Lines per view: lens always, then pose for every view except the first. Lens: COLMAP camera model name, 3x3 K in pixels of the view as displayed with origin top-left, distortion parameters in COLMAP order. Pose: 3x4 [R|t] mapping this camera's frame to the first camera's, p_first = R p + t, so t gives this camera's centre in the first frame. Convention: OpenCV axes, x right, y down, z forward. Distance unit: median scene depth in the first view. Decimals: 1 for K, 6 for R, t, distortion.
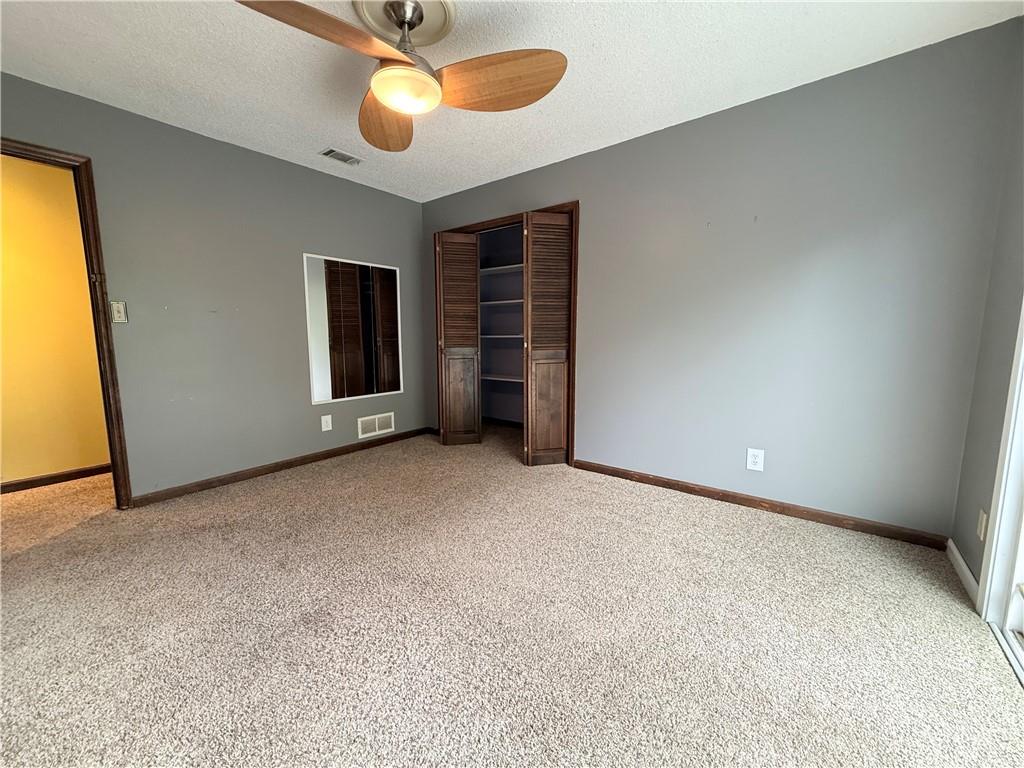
lens RADIAL K [[410.9, 0, 507.6], [0, 410.9, 382.6], [0, 0, 1]] dist [-0.001205, -0.000136]
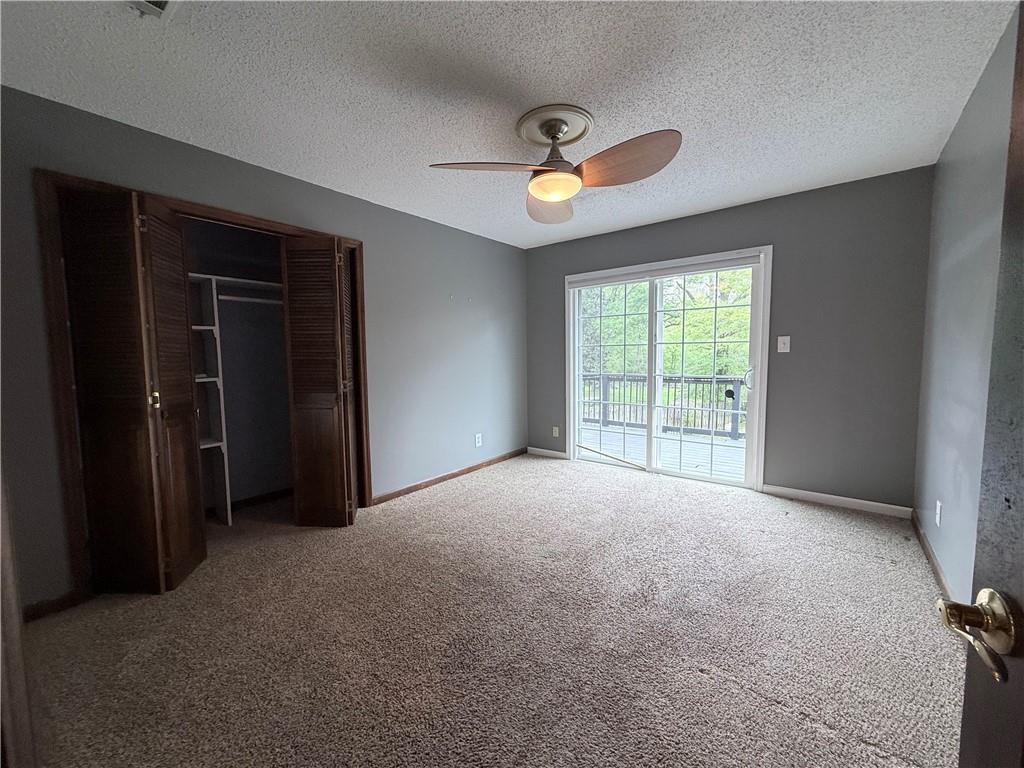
lens RADIAL K [[410.9, 0, 507.6], [0, 410.9, 382.6], [0, 0, 1]] dist [-0.001205, -0.000136]
pose [[-0.000514, -0.071548, 0.997437, -0.981304], [0.134348, 0.988390, 0.070968, -0.138603], [-0.990934, 0.134040, 0.009105, 0.760788]]
